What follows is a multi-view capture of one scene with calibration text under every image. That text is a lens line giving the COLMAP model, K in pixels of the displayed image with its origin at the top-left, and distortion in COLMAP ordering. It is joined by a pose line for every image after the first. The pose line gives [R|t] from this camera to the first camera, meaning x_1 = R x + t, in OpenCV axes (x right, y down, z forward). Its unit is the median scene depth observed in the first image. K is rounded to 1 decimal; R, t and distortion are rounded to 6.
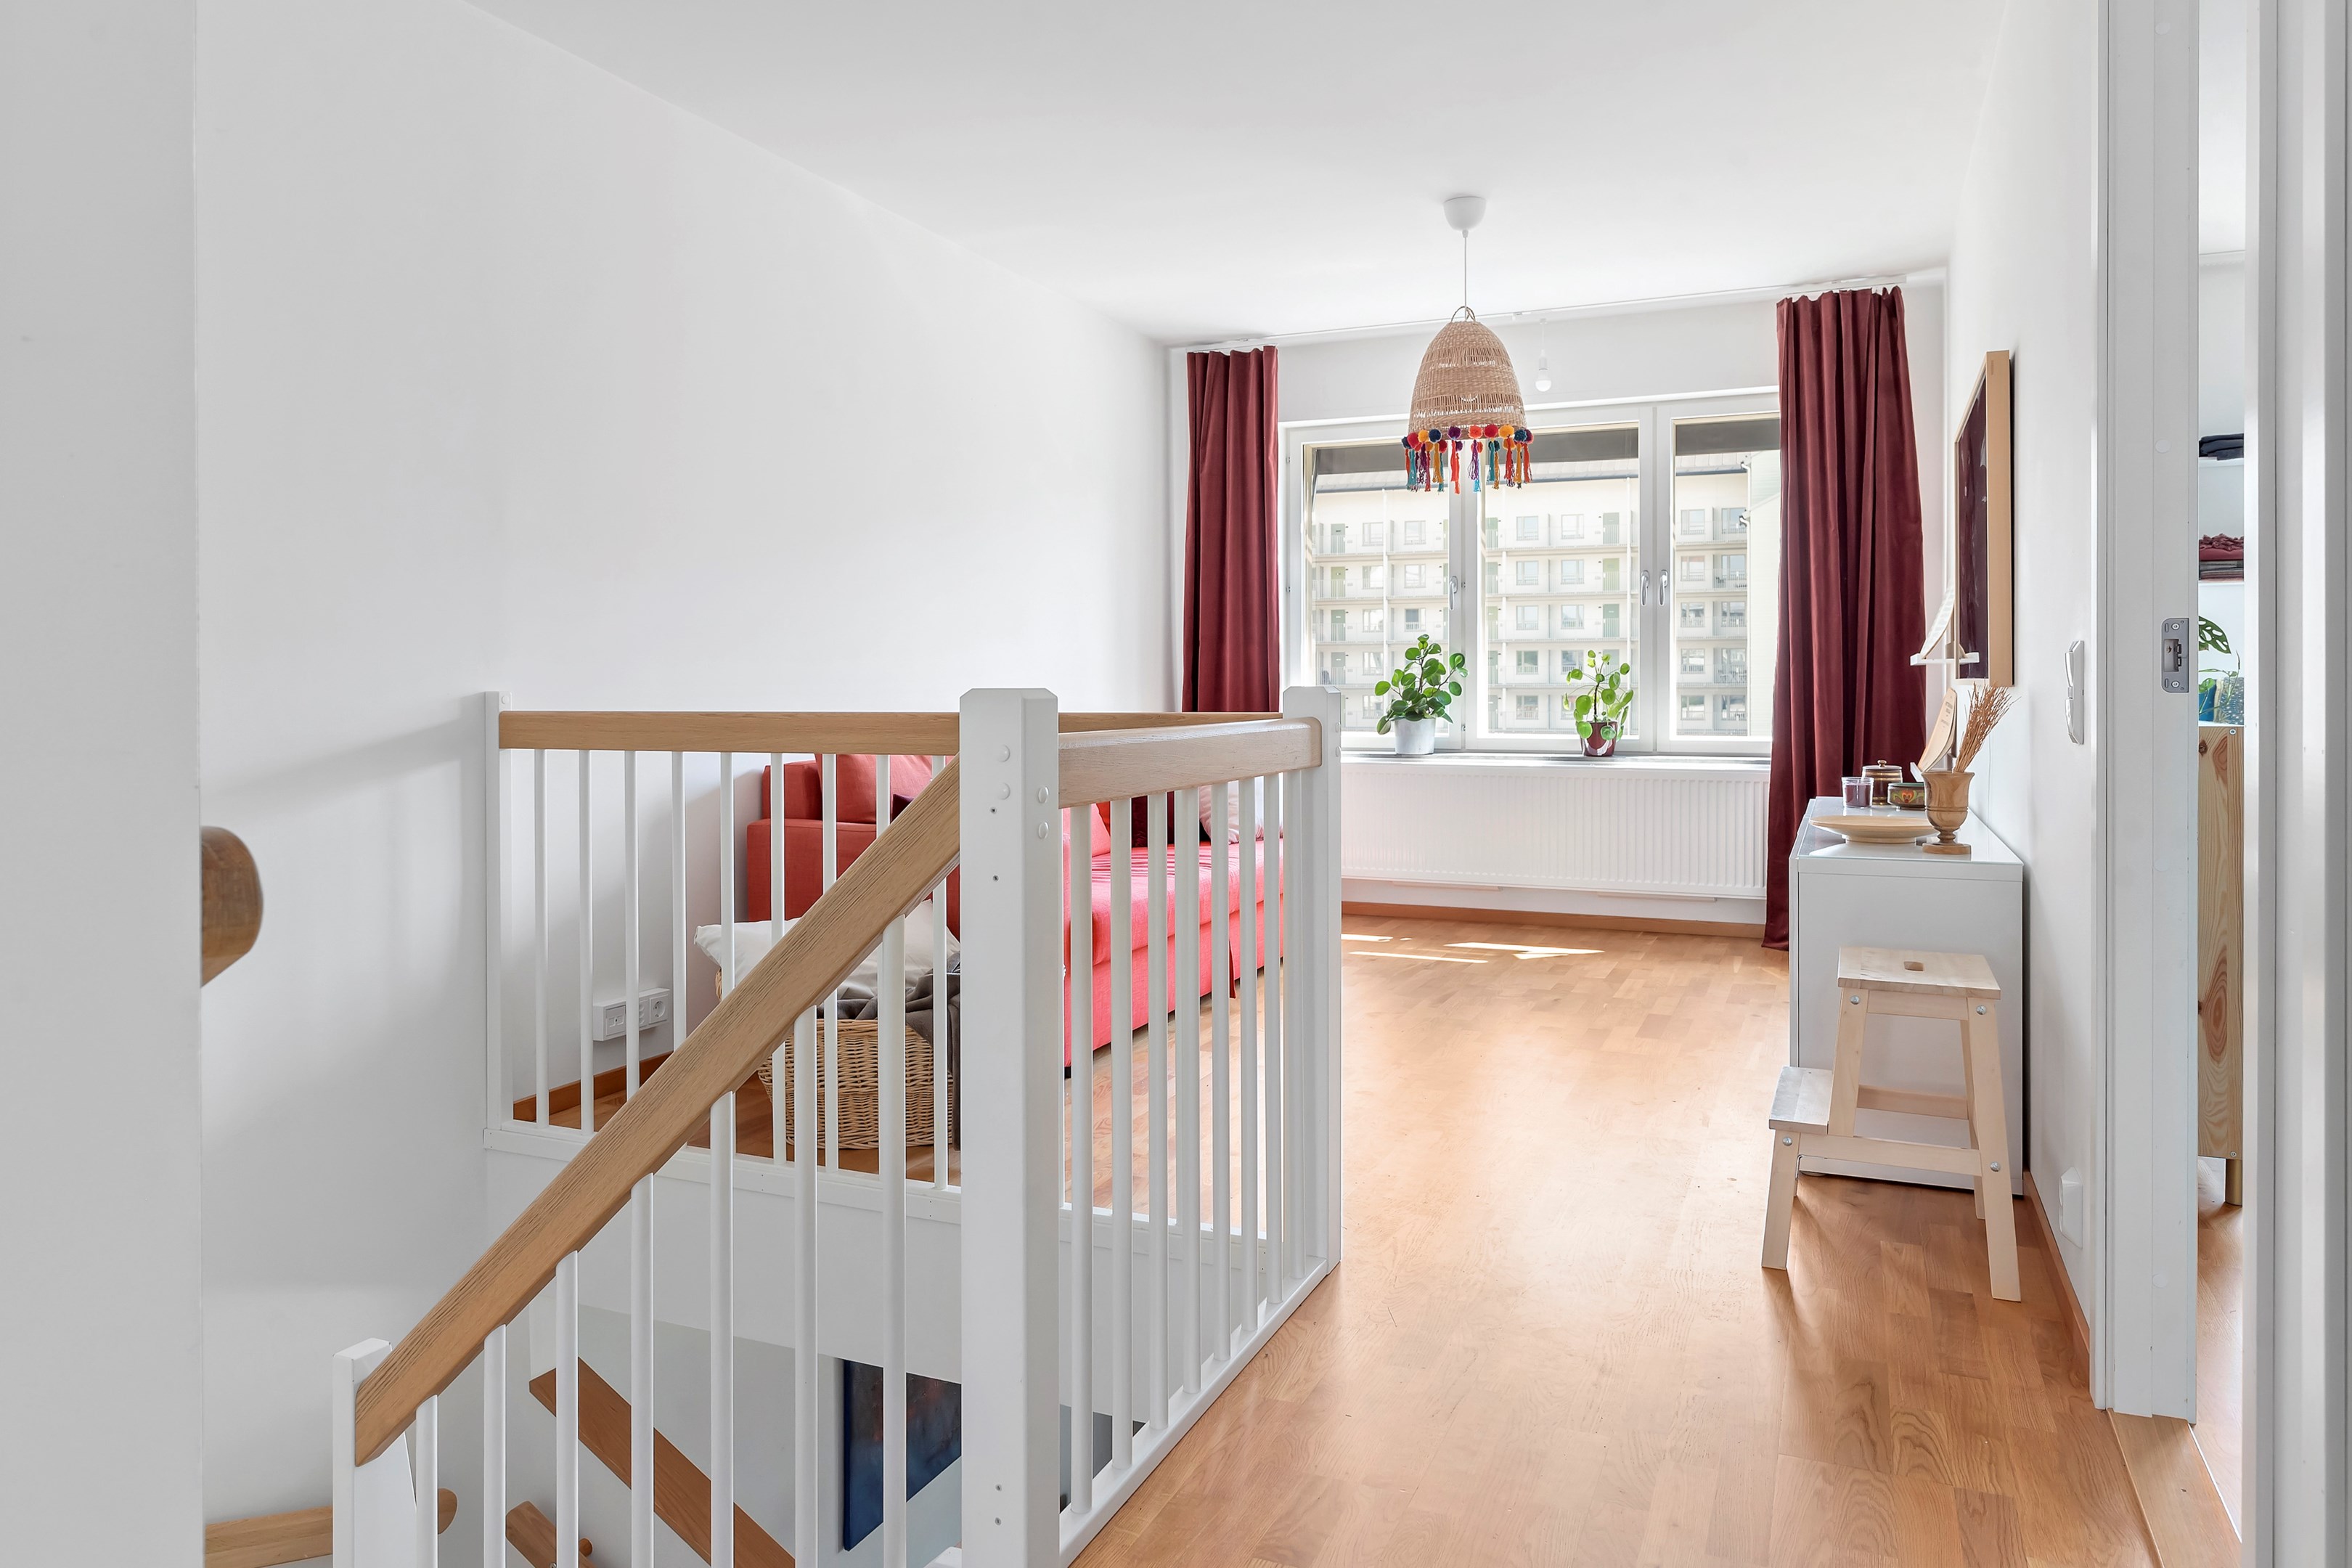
lens RADIAL K [[1530.9, 0, 1165.6], [0, 1530.9, 777.1], [0, 0, 1]] dist [-0.002475, -0.000926]
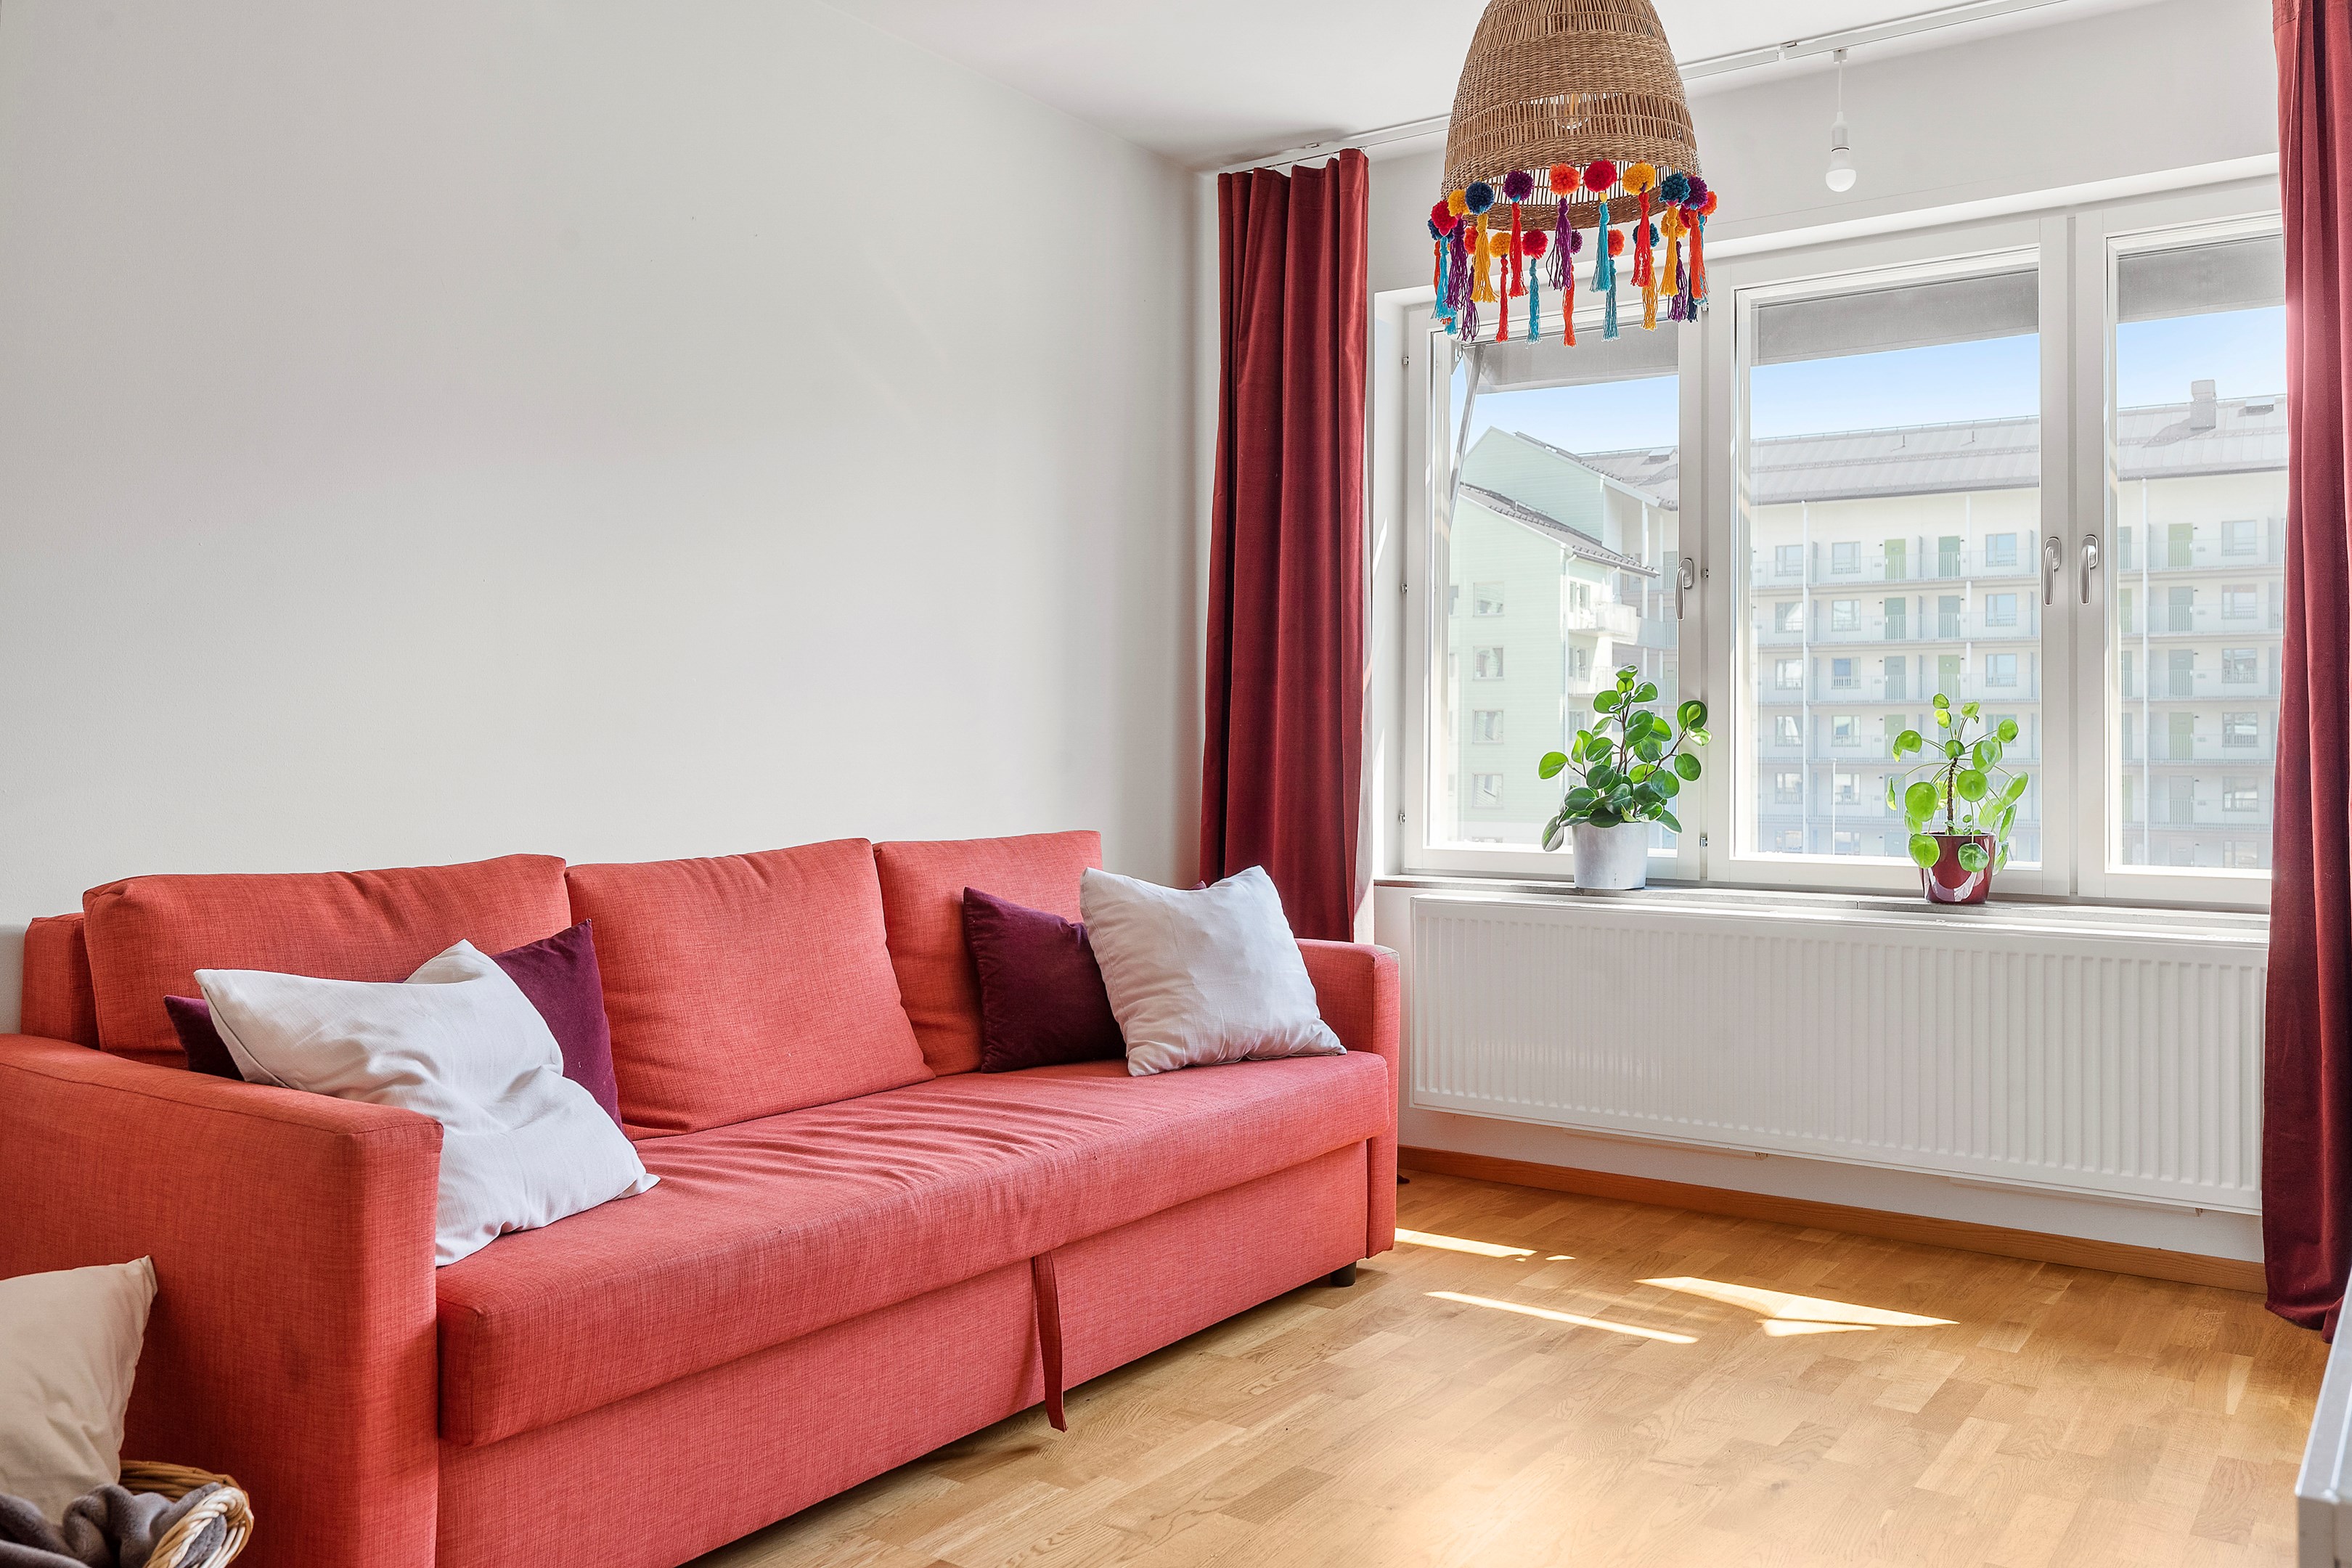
lens RADIAL K [[1992.4, 0, 1184.8], [0, 1992.4, 786.1], [0, 0, 1]] dist [-0.006633, 0.000664]
pose [[0.987701, 0.008246, -0.156134, 0.125575], [-0.015359, 0.998896, -0.044400, -0.017829], [0.155596, 0.046252, 0.986737, 0.291985]]
